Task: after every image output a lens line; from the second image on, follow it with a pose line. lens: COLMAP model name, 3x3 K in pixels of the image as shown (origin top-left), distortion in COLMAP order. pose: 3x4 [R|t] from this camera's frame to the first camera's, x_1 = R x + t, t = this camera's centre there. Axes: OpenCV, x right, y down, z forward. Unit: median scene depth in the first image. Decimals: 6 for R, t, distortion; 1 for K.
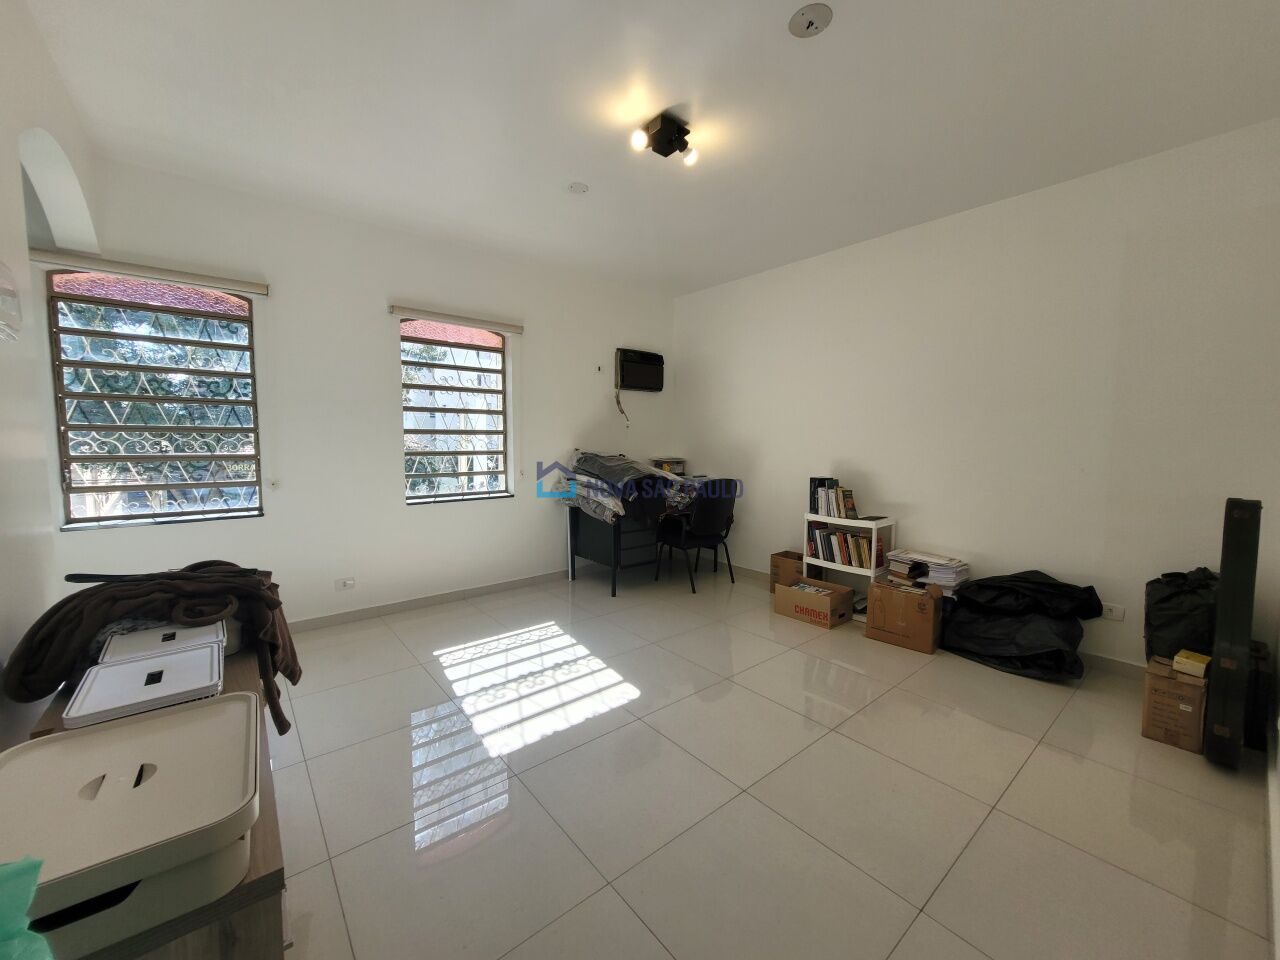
lens RADIAL K [[502.7, 0, 646.7], [0, 502.7, 481.1], [0, 0, 1]] dist [-0.000288, -0.000124]
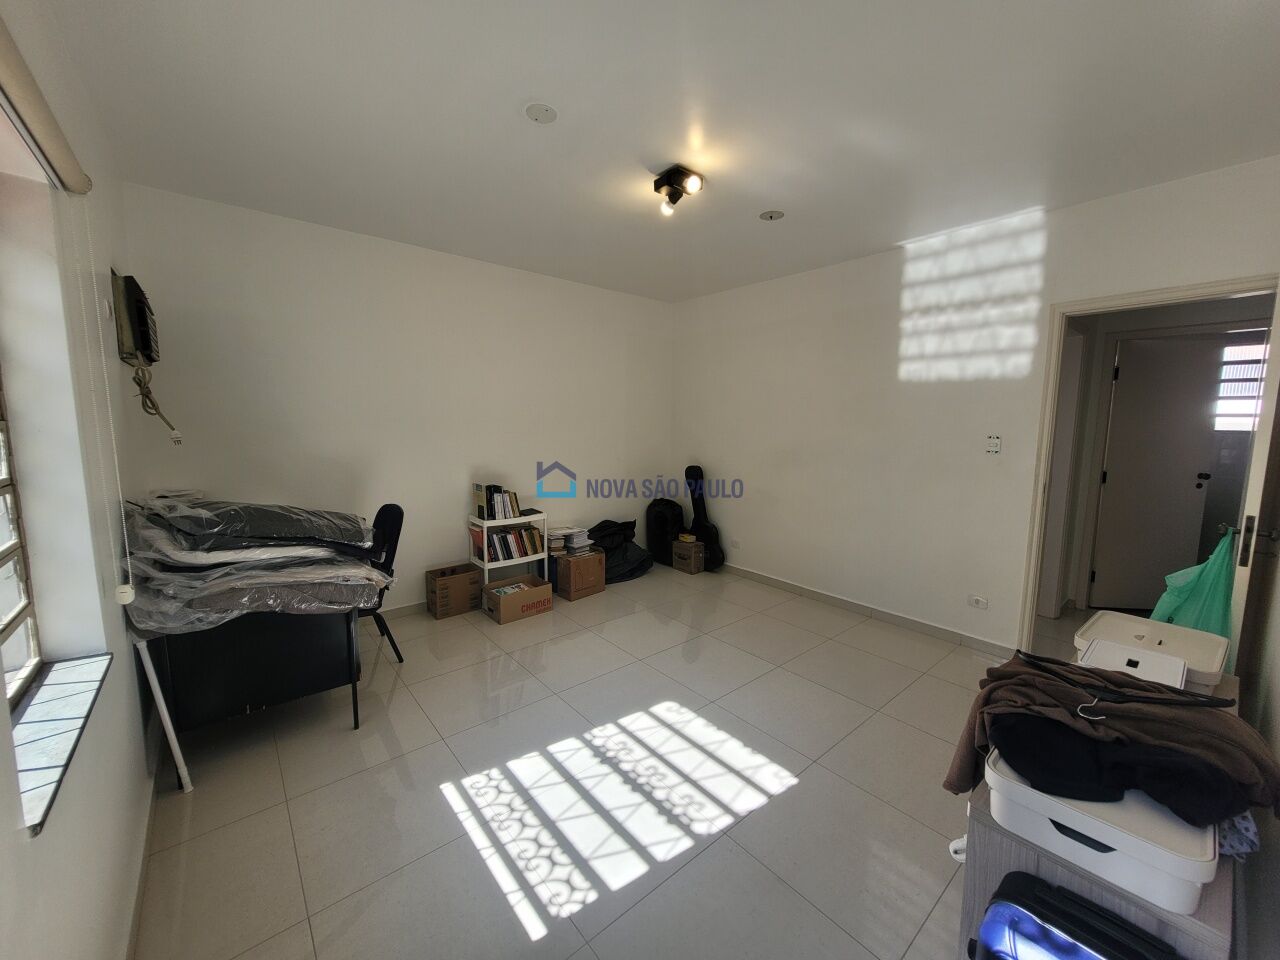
lens RADIAL K [[502.7, 0, 645.8], [0, 502.7, 473.6], [0, 0, 1]] dist [-0.000288, -0.000124]
pose [[-0.015096, -0.116269, 0.993103, -0.873532], [0.077996, 0.990053, 0.117098, -0.159428], [-0.996839, 0.079226, -0.005877, 0.875234]]
